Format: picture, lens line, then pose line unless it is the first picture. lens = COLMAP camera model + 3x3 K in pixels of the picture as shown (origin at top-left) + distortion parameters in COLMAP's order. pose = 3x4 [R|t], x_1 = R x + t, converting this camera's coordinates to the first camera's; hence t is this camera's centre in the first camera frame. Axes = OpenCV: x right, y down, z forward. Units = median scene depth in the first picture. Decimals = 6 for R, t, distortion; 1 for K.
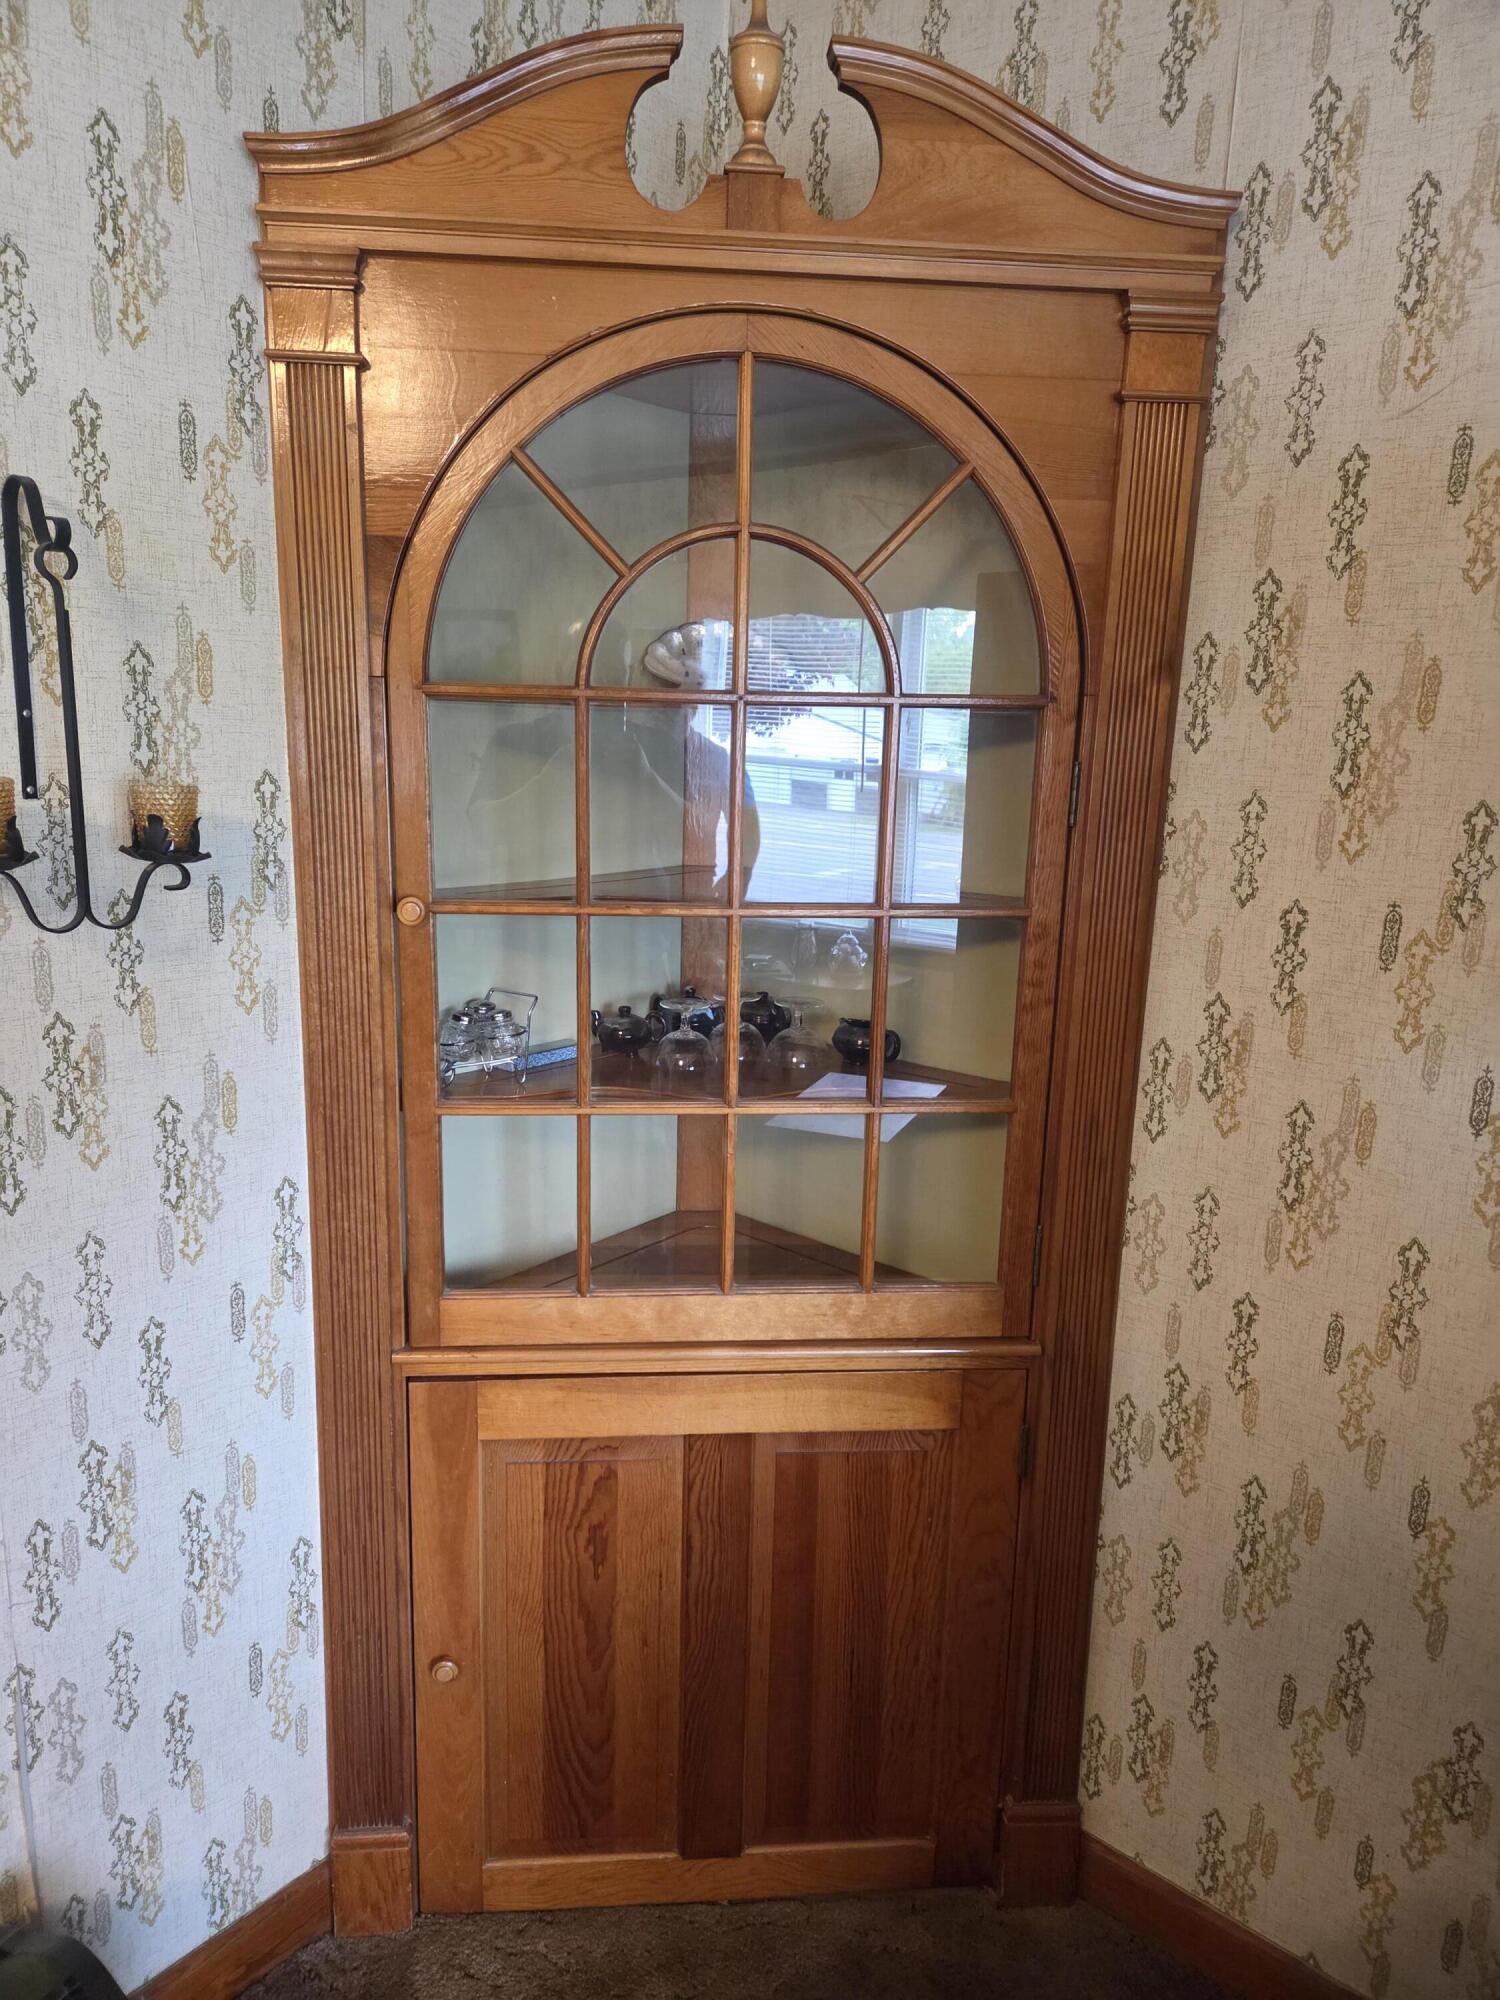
lens RADIAL K [[1350.3, 0, 736.3], [0, 1350.3, 1014.0], [0, 0, 1]] dist [0.096222, -0.075569]
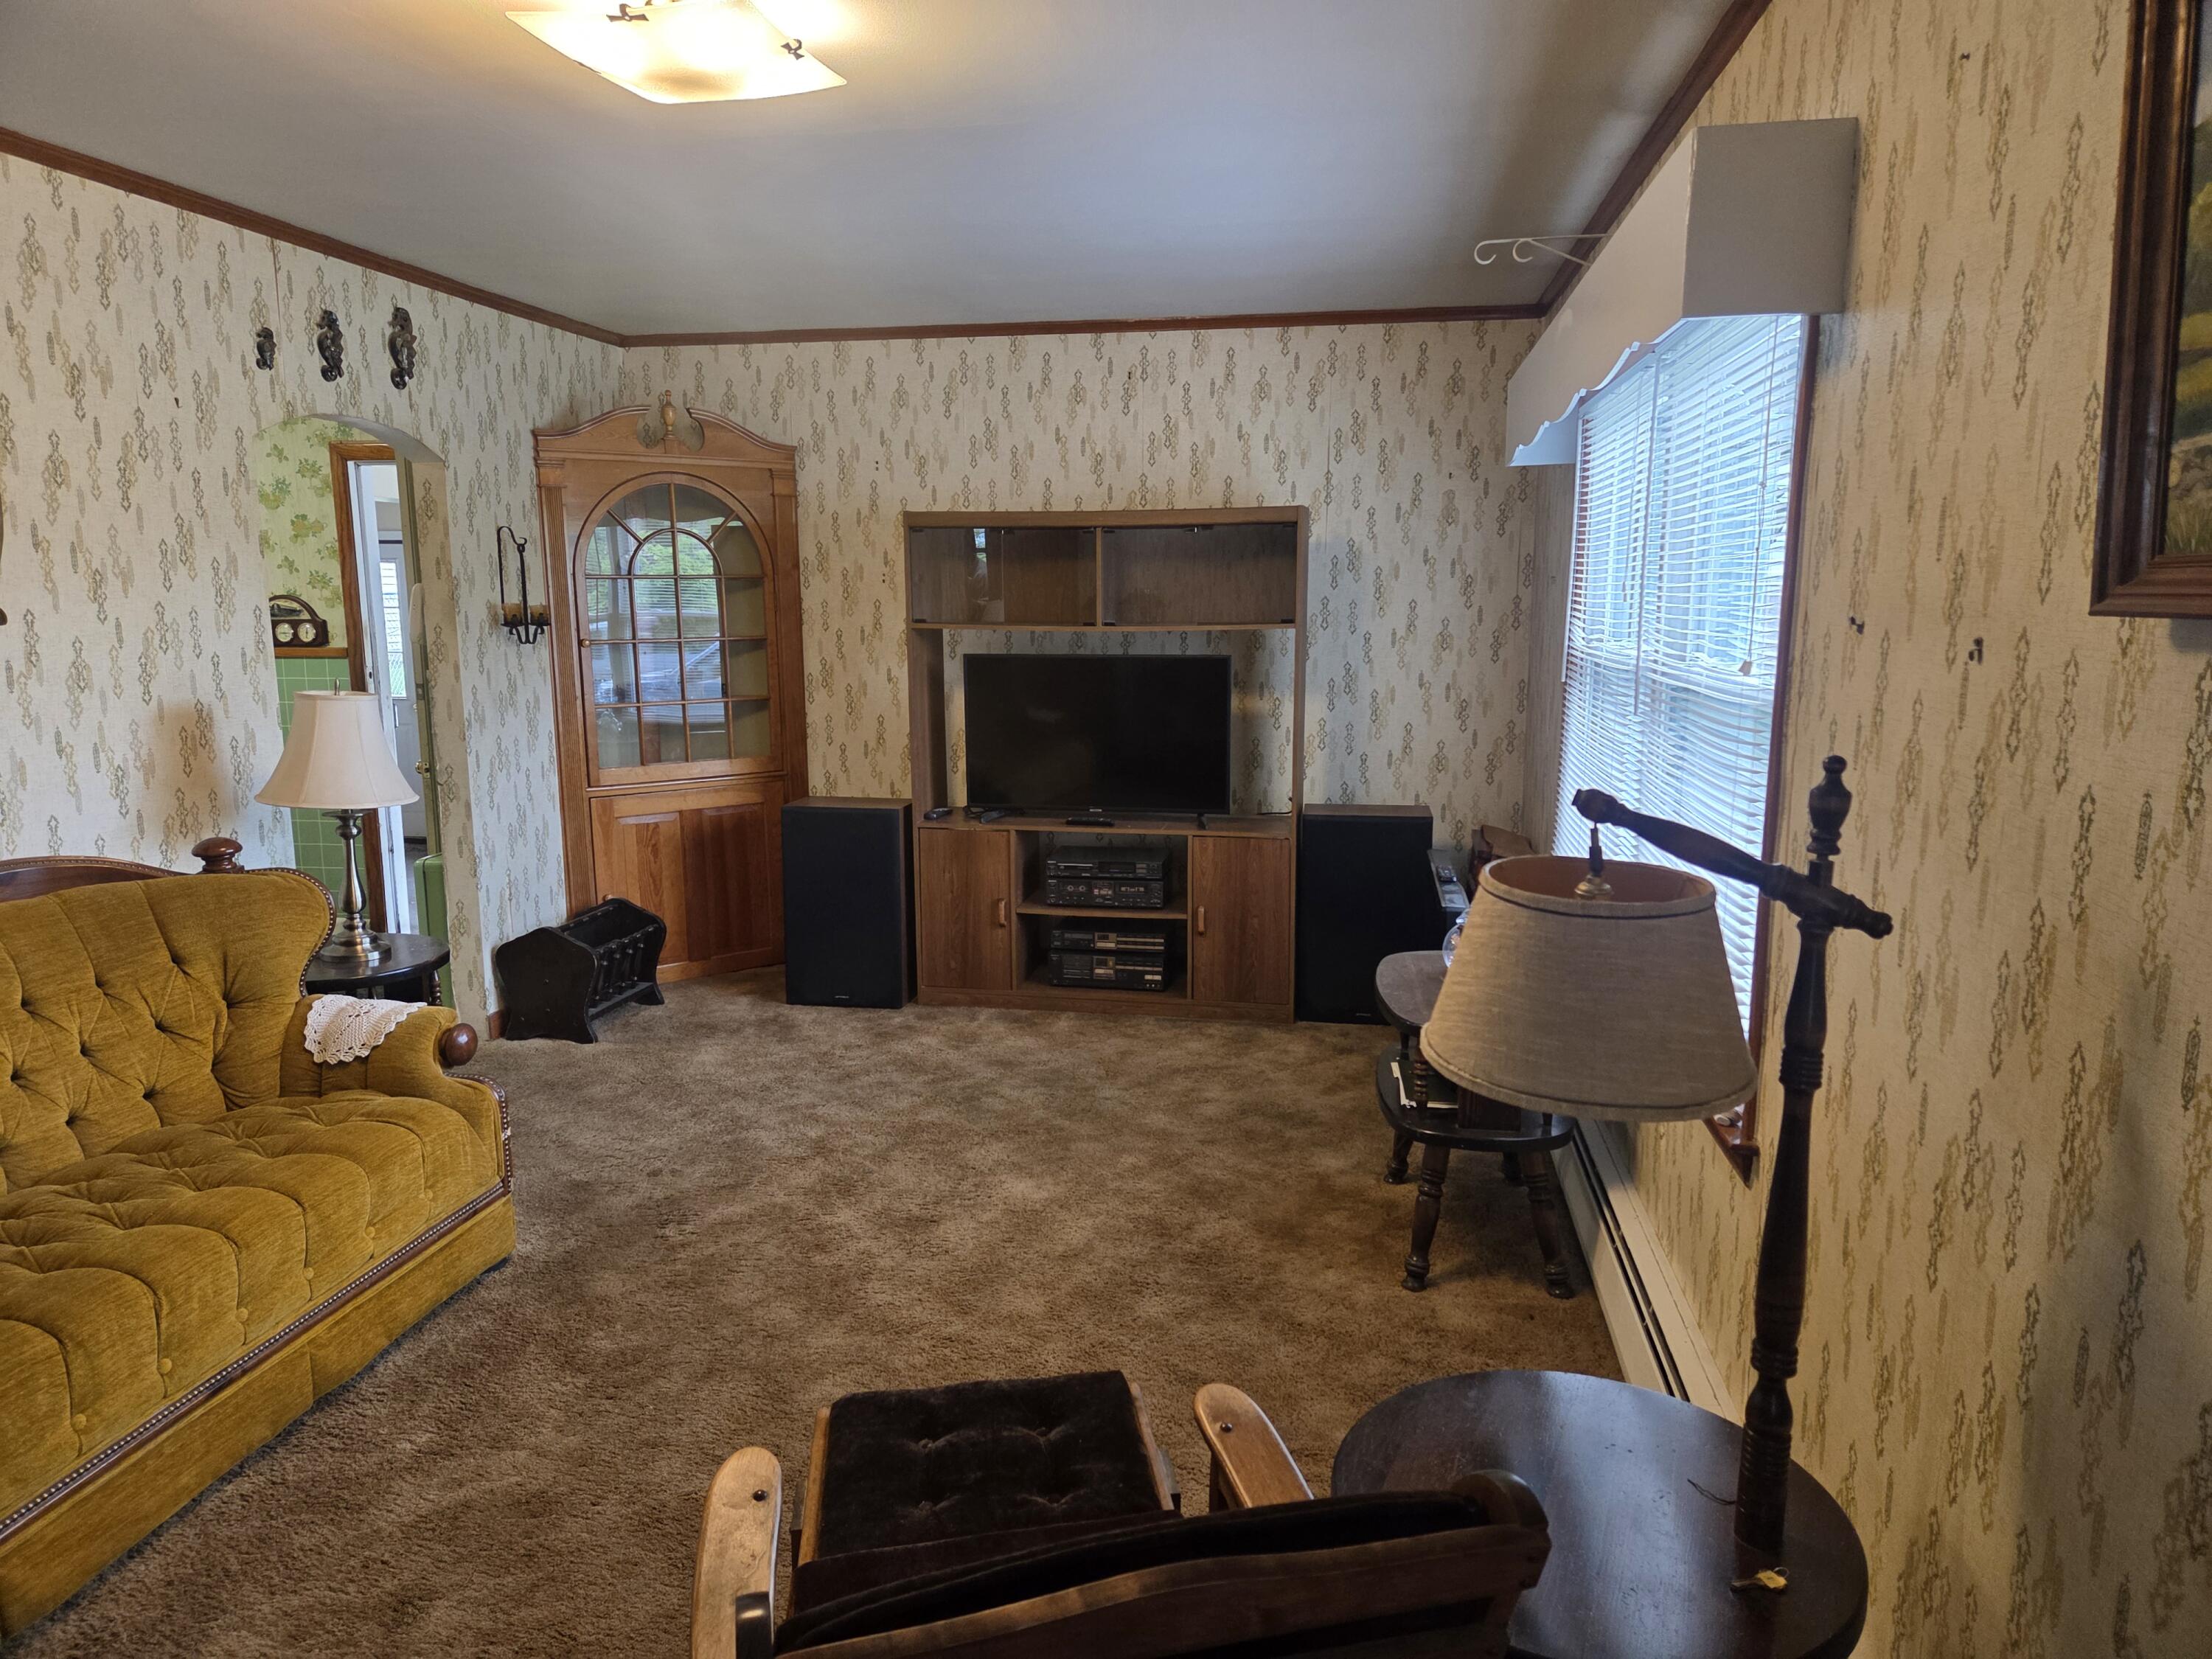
lens RADIAL K [[1493.4, 0, 1089.8], [0, 1493.4, 826.0], [0, 0, 1]] dist [0.096222, -0.075569]
pose [[0.863776, -0.113669, 0.490887, -1.045215], [0.139209, 0.990139, -0.015682, 0.598955], [-0.484264, 0.081882, 0.871082, -2.784178]]
